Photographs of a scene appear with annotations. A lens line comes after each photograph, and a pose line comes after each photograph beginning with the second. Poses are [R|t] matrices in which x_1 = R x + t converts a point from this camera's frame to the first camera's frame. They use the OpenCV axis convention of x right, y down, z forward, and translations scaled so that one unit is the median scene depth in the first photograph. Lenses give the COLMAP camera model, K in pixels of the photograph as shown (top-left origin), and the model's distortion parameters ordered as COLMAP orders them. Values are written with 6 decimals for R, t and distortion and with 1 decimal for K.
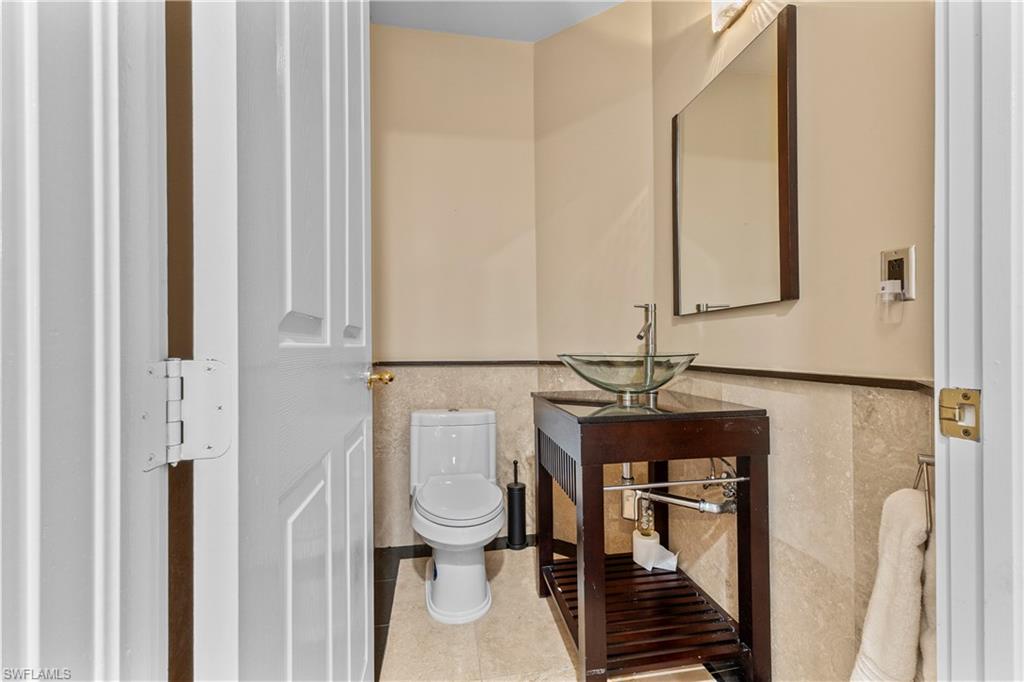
lens RADIAL K [[430.8, 0, 515.5], [0, 430.8, 344.9], [0, 0, 1]] dist [0.006512, 0.000167]
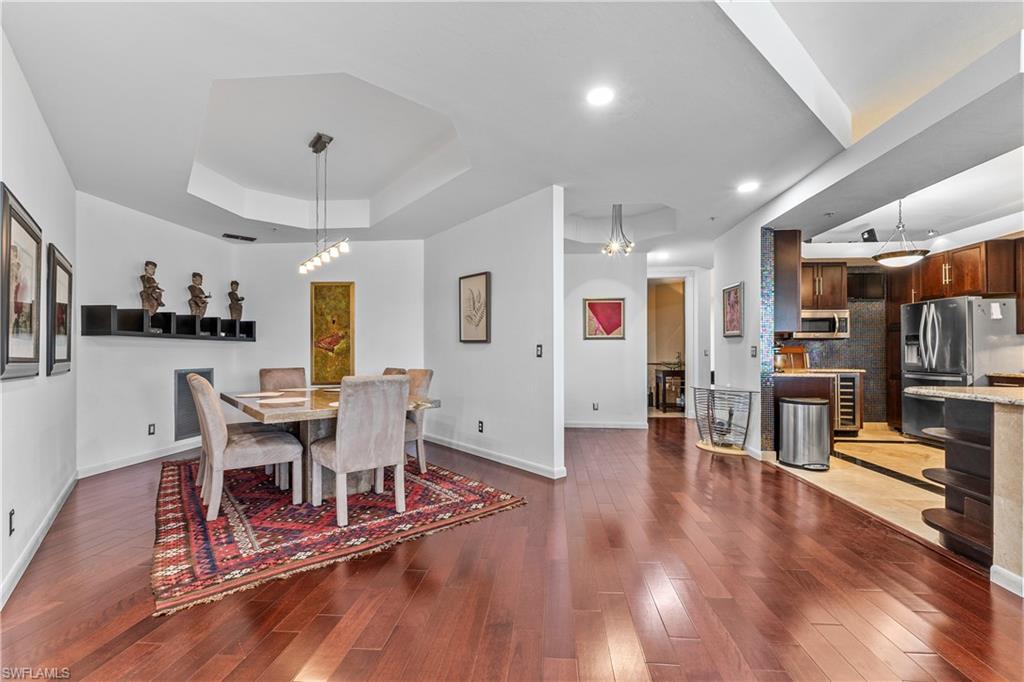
lens RADIAL K [[430.5, 0, 517.5], [0, 430.5, 353.4], [0, 0, 1]] dist [0.007190, -0.000194]
pose [[0.966962, 0.004089, -0.254887, -0.221020], [-0.002494, 0.999975, 0.006579, -0.106060], [0.254908, -0.005726, 0.966948, -4.059825]]
